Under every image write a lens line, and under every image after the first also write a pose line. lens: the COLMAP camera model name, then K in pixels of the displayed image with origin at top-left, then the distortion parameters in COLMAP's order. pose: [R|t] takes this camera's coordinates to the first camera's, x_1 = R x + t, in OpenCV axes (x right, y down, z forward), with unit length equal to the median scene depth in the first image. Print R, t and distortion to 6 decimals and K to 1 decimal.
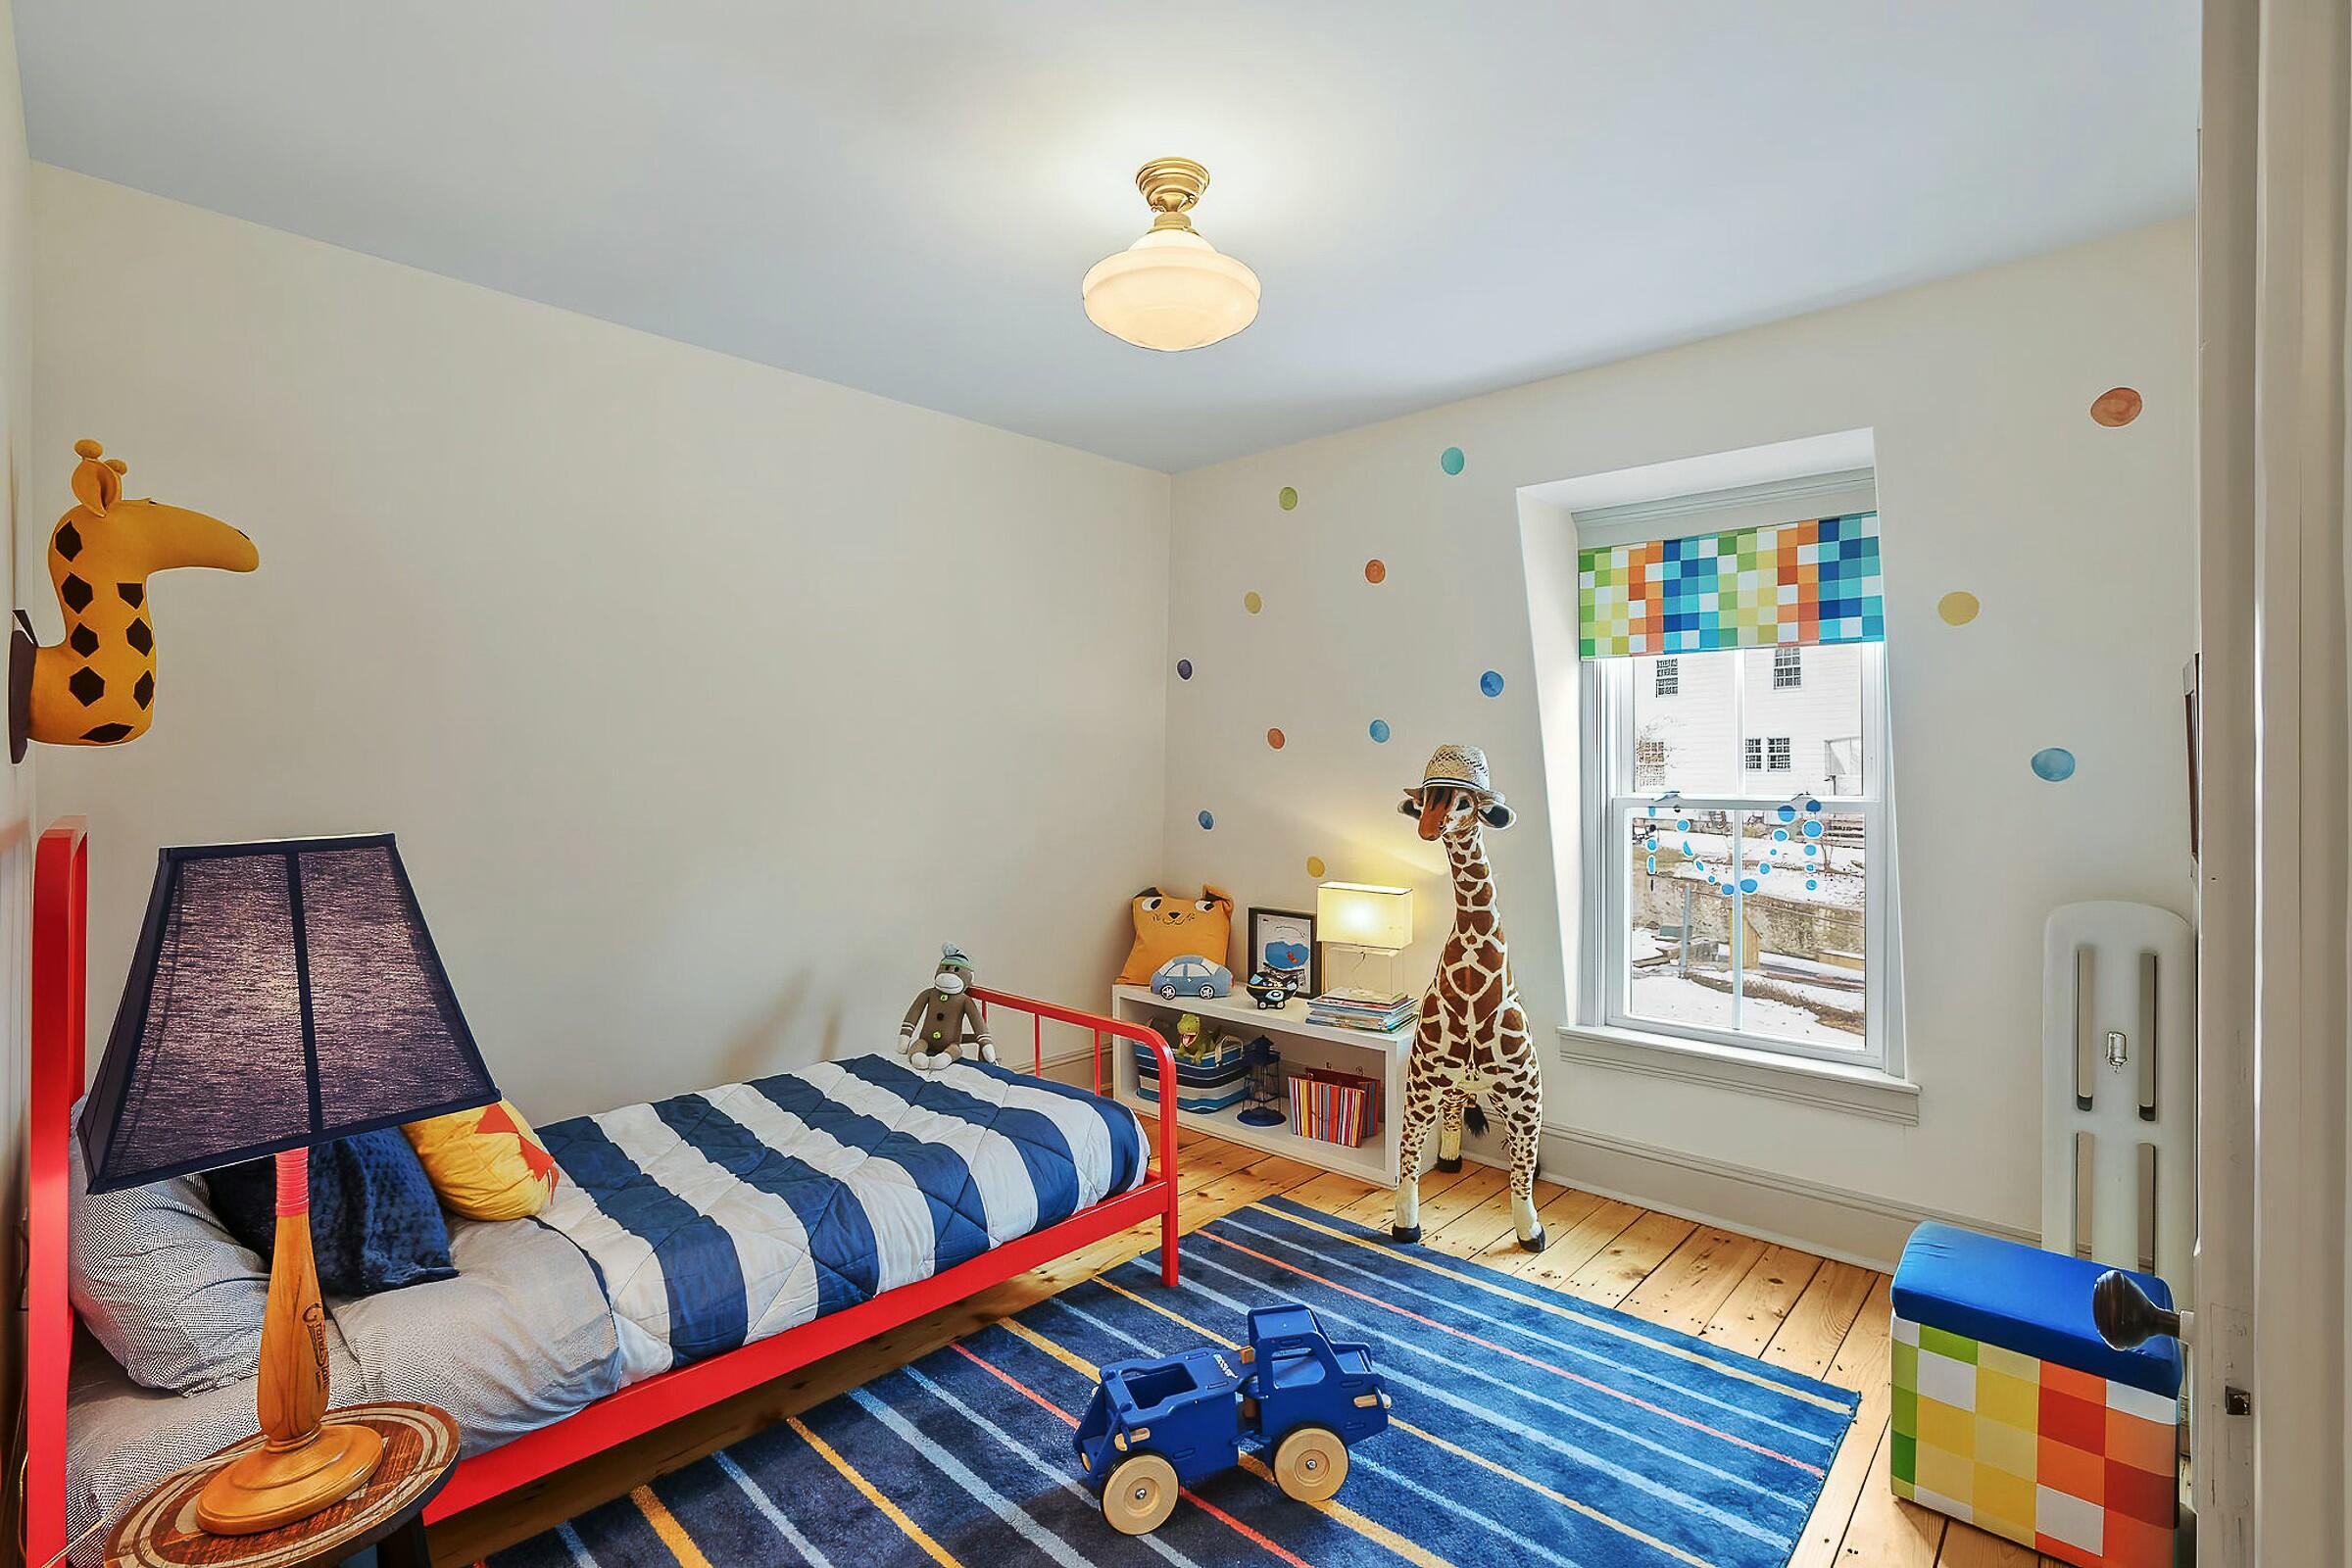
lens RADIAL K [[1063.9, 0, 1154.9], [0, 1063.9, 767.4], [0, 0, 1]] dist [-0.004417, -0.000519]
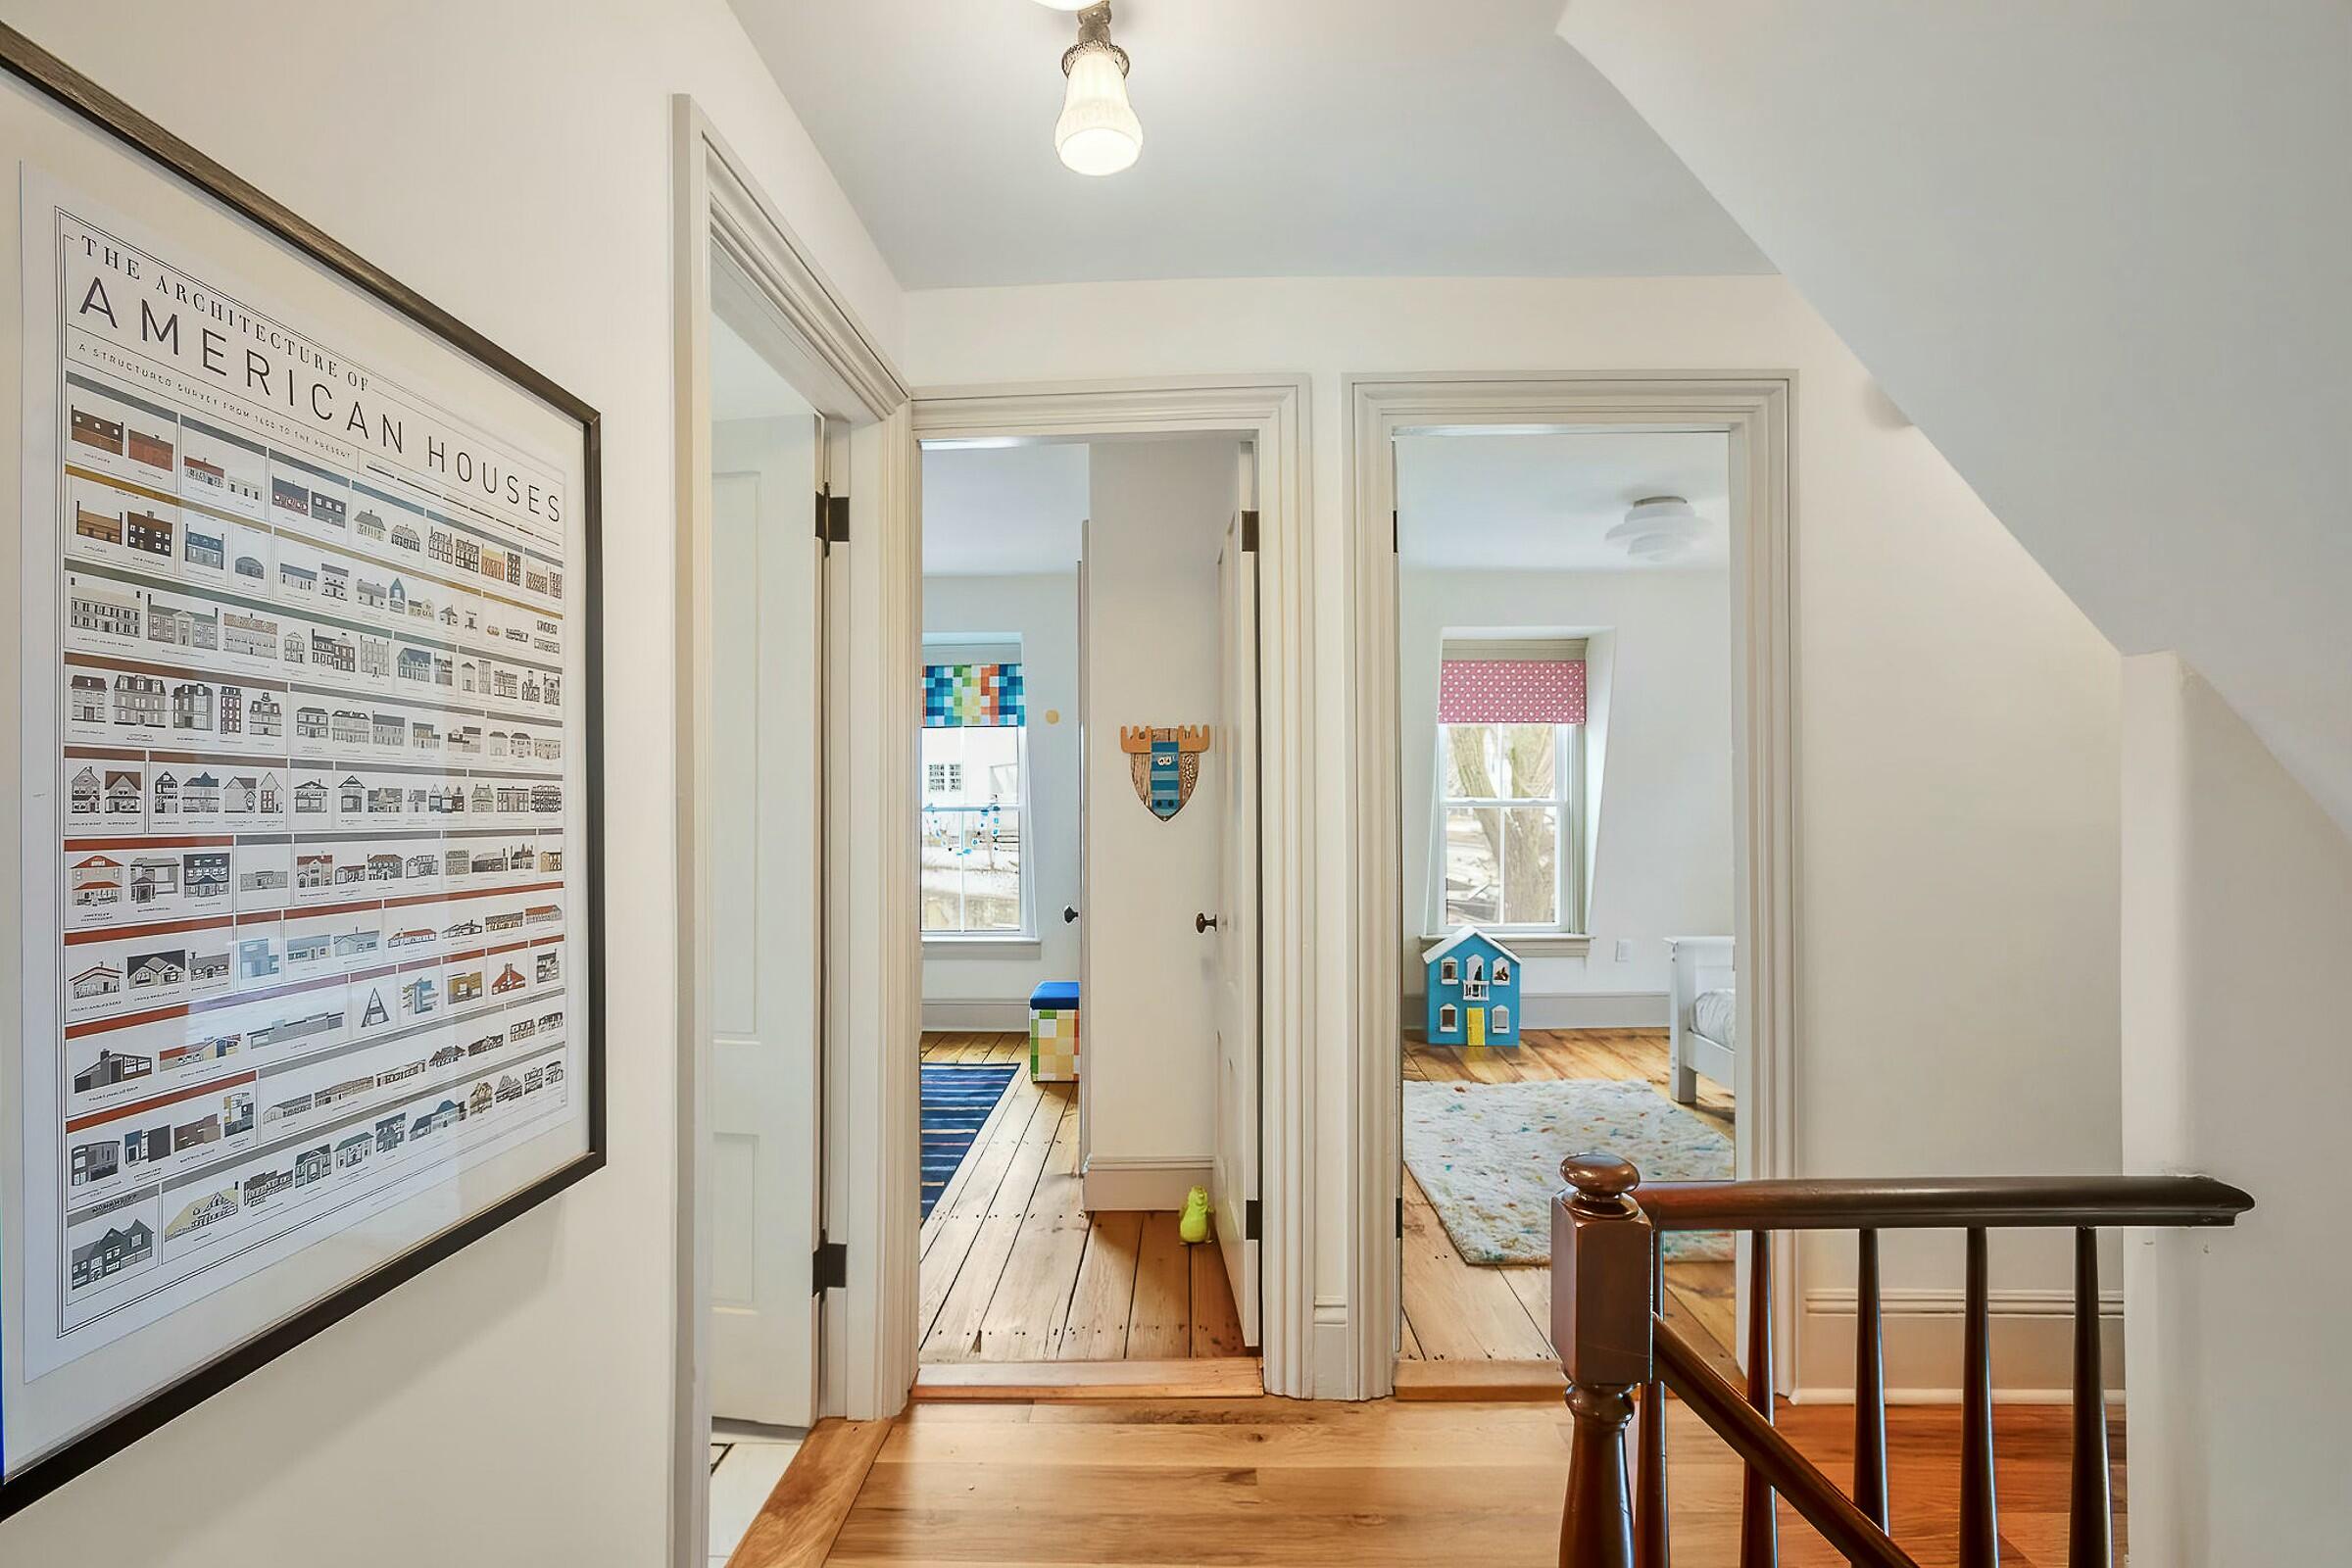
lens RADIAL K [[1063.9, 0, 1171.0], [0, 1063.9, 783.4], [0, 0, 1]] dist [-0.004417, -0.000519]
pose [[0.742413, -0.001680, 0.669940, -0.475933], [0.005412, 0.999979, -0.003490, 0.000038], [-0.669921, 0.006217, 0.742407, -0.703644]]
